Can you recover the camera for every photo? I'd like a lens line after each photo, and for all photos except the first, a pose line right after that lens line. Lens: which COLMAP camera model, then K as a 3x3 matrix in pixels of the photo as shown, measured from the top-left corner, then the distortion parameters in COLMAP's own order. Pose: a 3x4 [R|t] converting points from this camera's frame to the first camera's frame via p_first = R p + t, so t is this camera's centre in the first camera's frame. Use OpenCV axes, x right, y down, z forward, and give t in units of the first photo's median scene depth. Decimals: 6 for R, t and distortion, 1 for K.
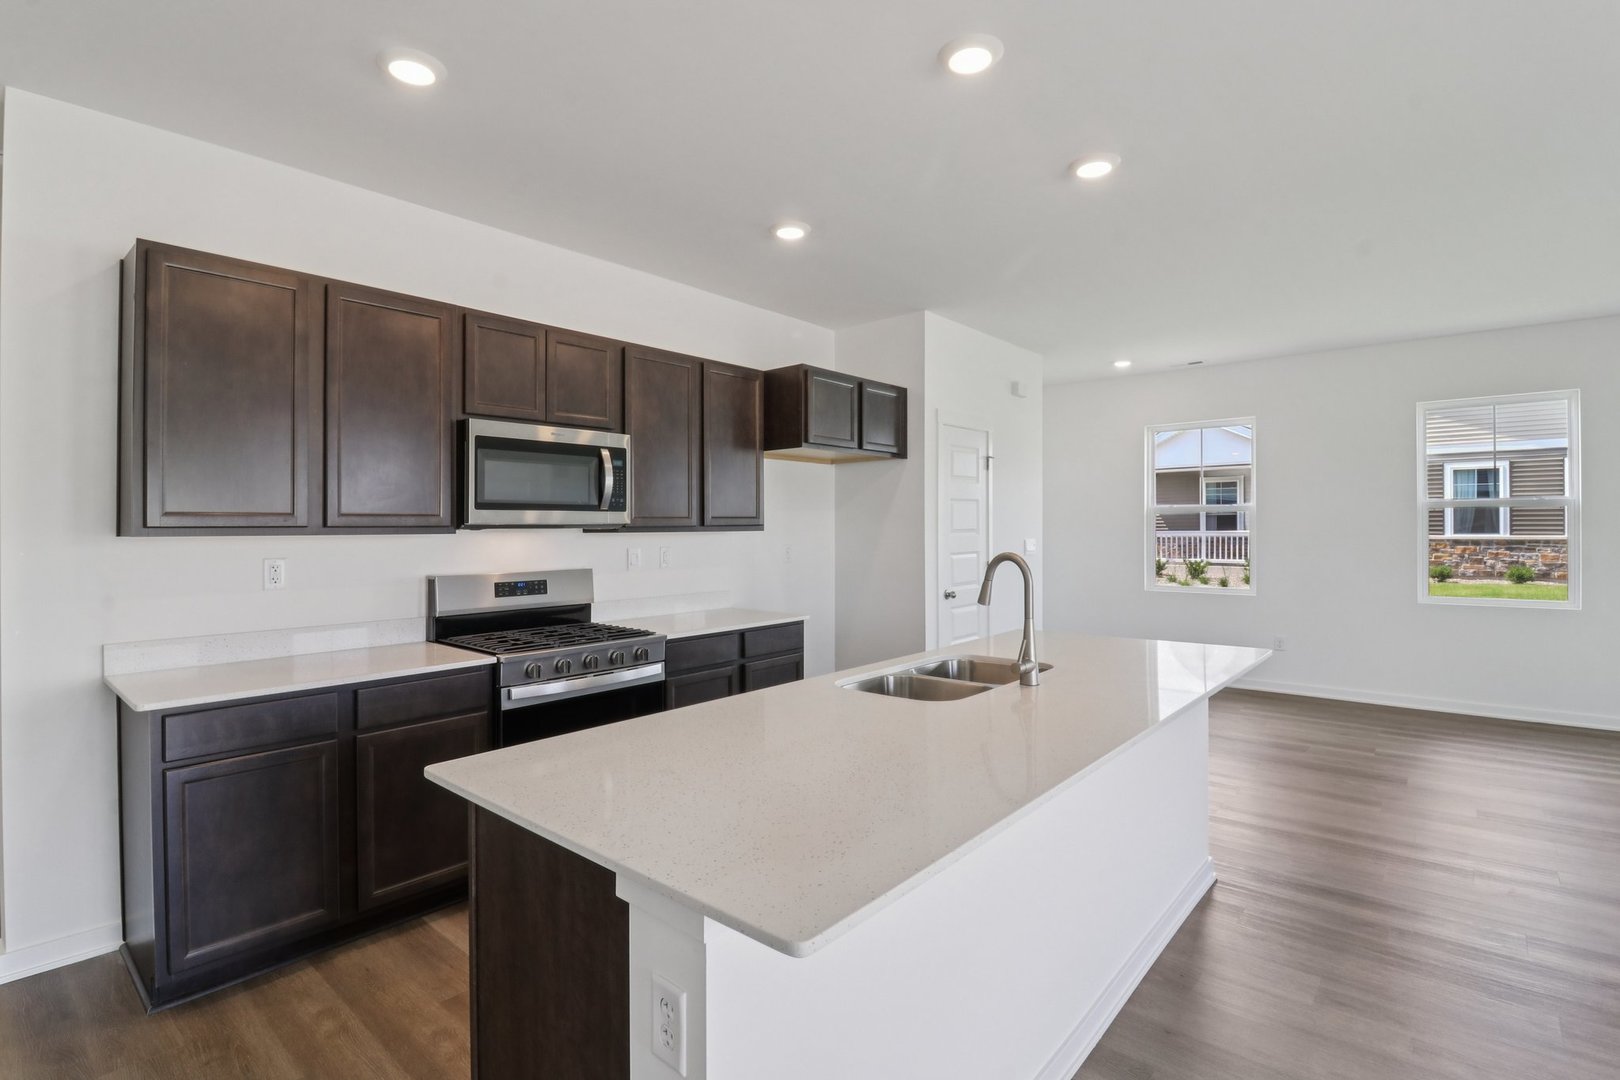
lens RADIAL K [[769.9, 0, 810.6], [0, 769.9, 530.7], [0, 0, 1]] dist [0.001489, -0.002466]
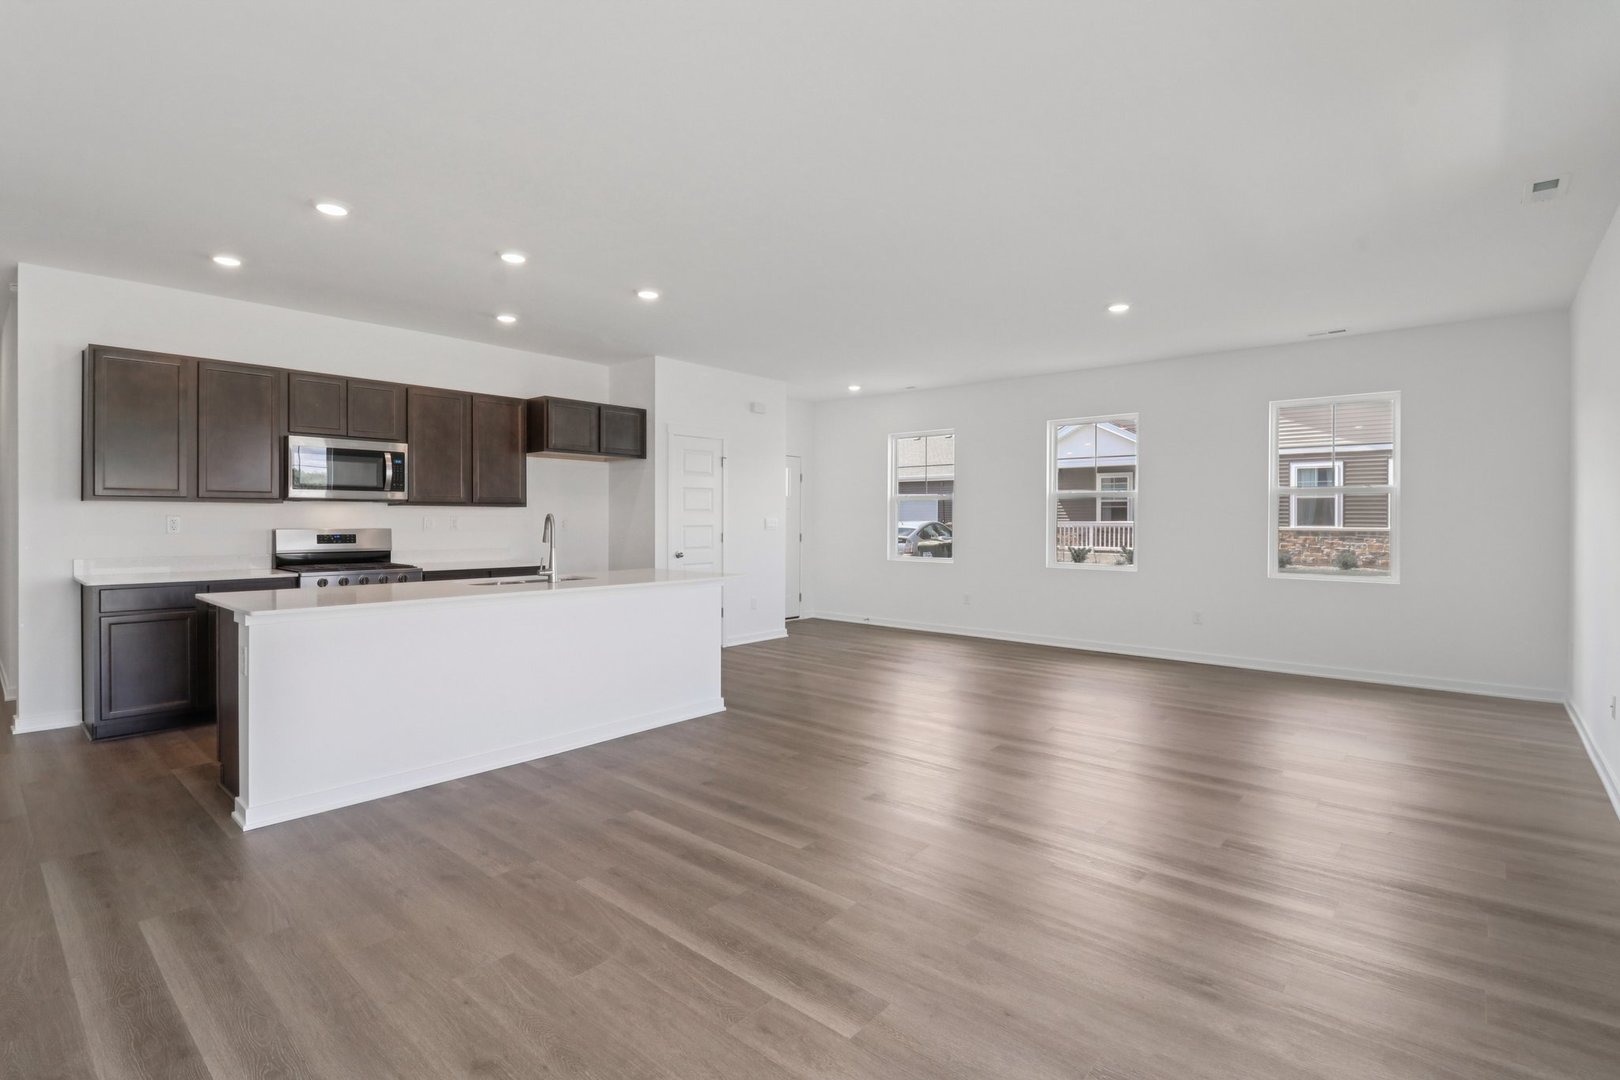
lens RADIAL K [[769.9, 0, 809.5], [0, 769.9, 527.9], [0, 0, 1]] dist [0.001489, -0.002466]
pose [[0.999936, 0.010954, 0.002966, 0.454978], [-0.010980, 0.999899, 0.009003, 0.020072], [-0.002867, -0.009035, 0.999955, -0.458597]]
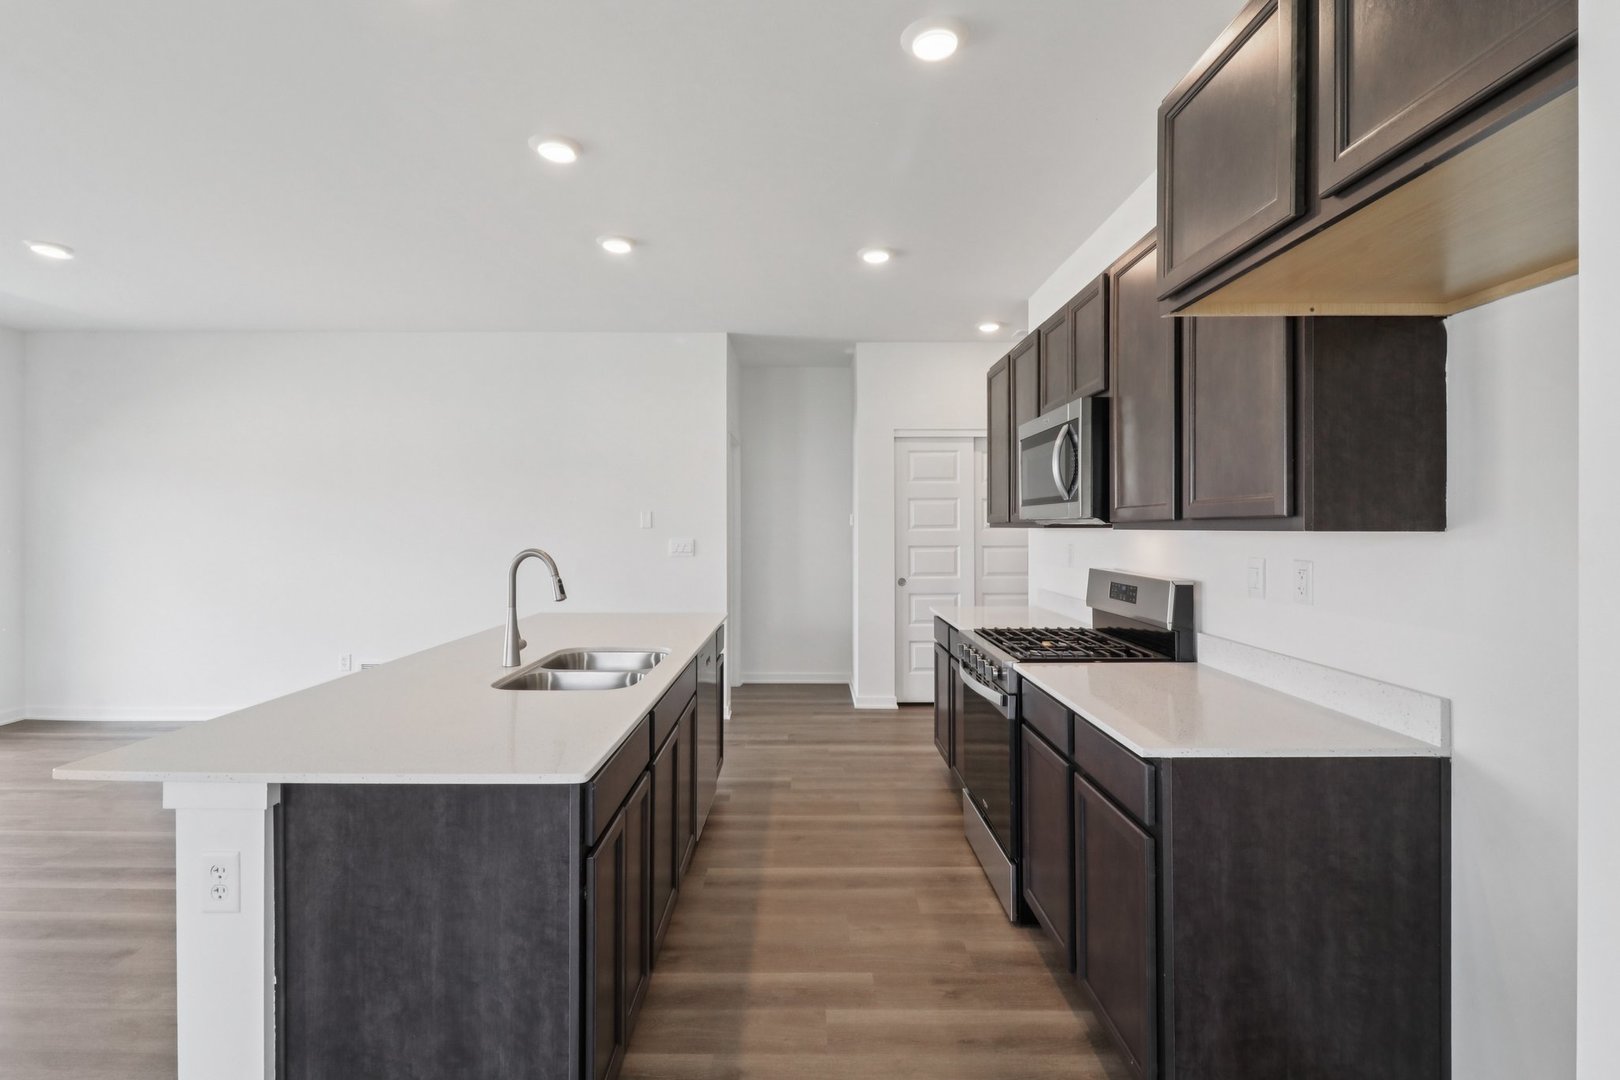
lens RADIAL K [[769.9, 0, 796.3], [0, 769.9, 531.3], [0, 0, 1]] dist [0.001489, -0.002466]
pose [[-0.761692, 0.011535, -0.647837, 0.350473], [0.003827, 0.999904, 0.013304, -0.005588], [0.647928, 0.007654, -0.761663, 1.063430]]
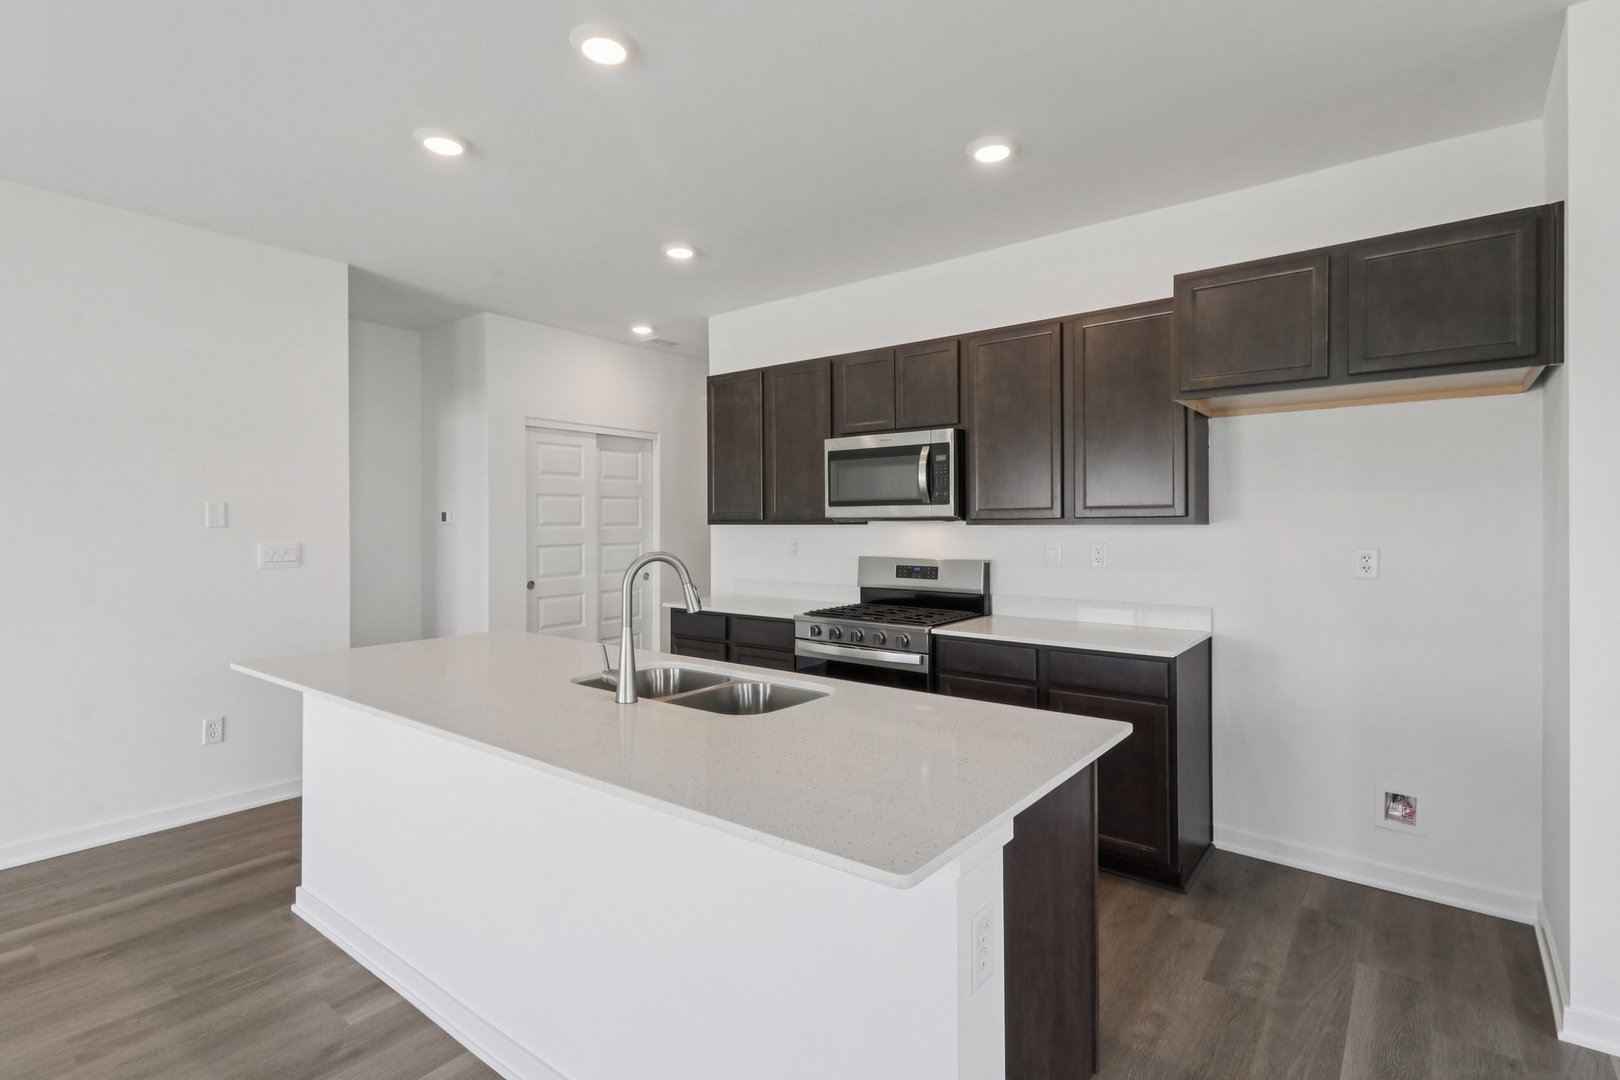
lens RADIAL K [[769.9, 0, 831.6], [0, 769.9, 536.2], [0, 0, 1]] dist [0.001489, -0.002466]
pose [[0.071659, 0.023741, -0.997147, 0.581599], [0.000021, 0.999717, 0.023804, -0.005585], [0.997429, -0.001727, 0.071638, 0.589564]]
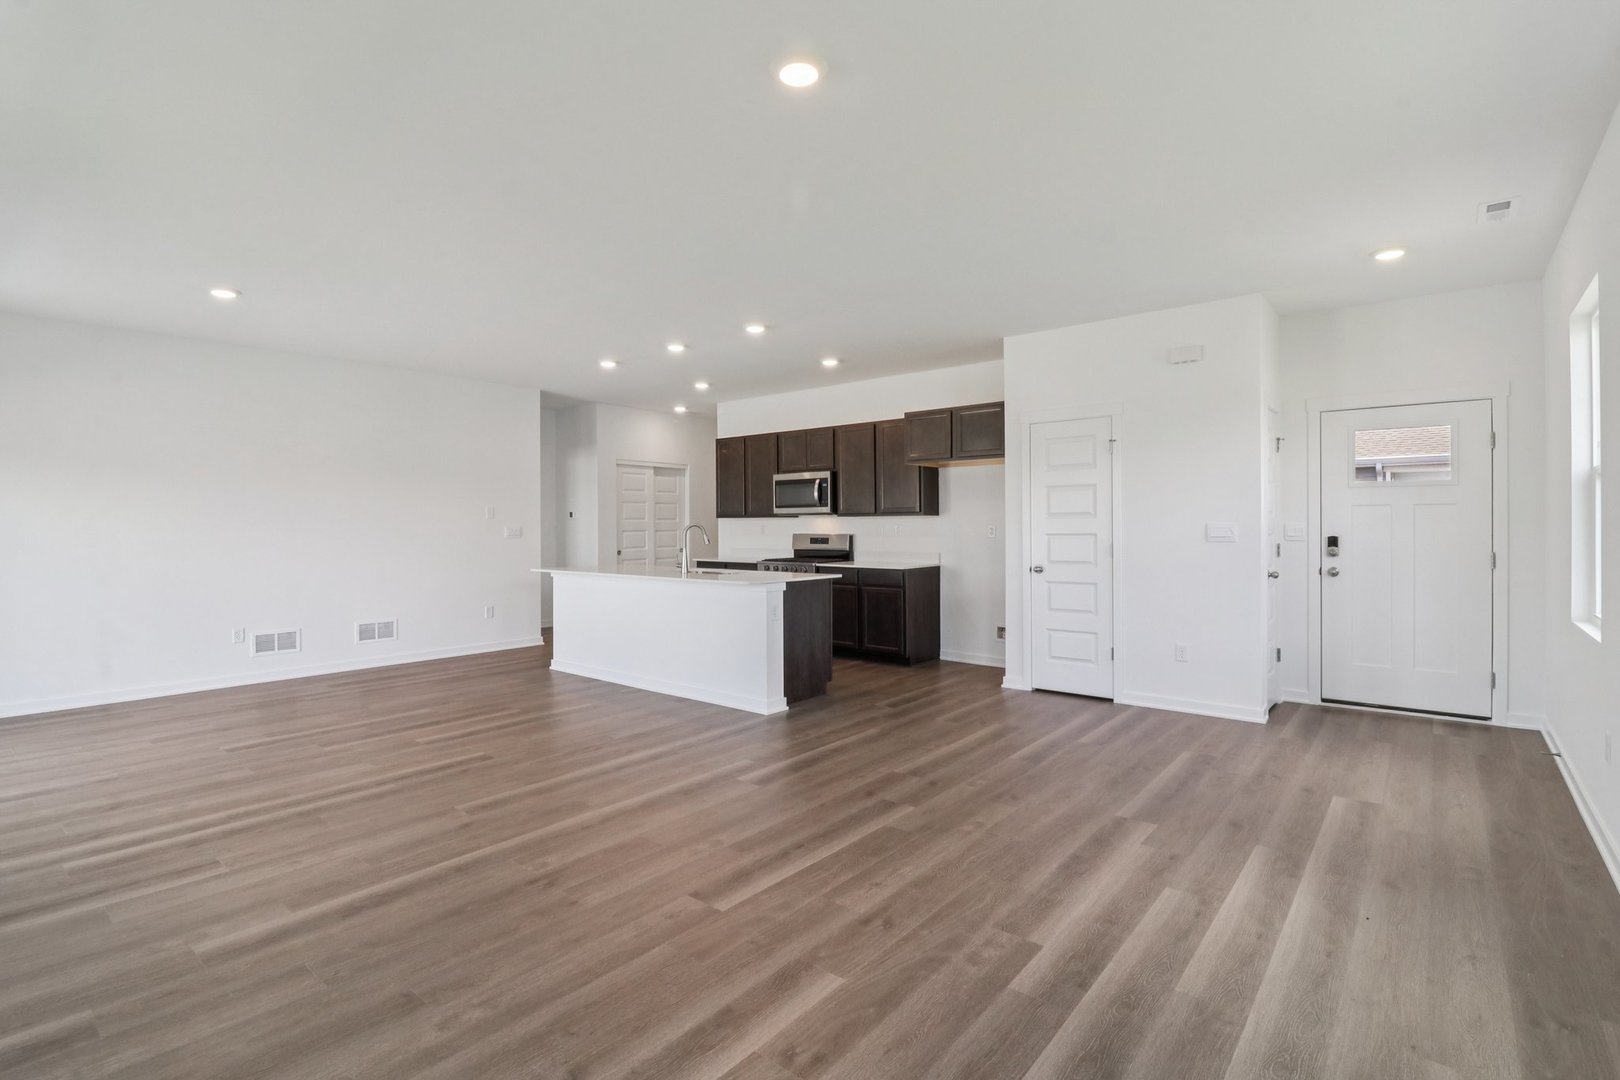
lens RADIAL K [[769.9, 0, 817.1], [0, 769.9, 542.8], [0, 0, 1]] dist [0.001489, -0.002466]
pose [[0.030013, 0.028206, -0.999151, 1.463100], [0.002105, 0.999598, 0.028281, 0.011074], [0.999547, -0.002952, 0.029942, 0.690265]]
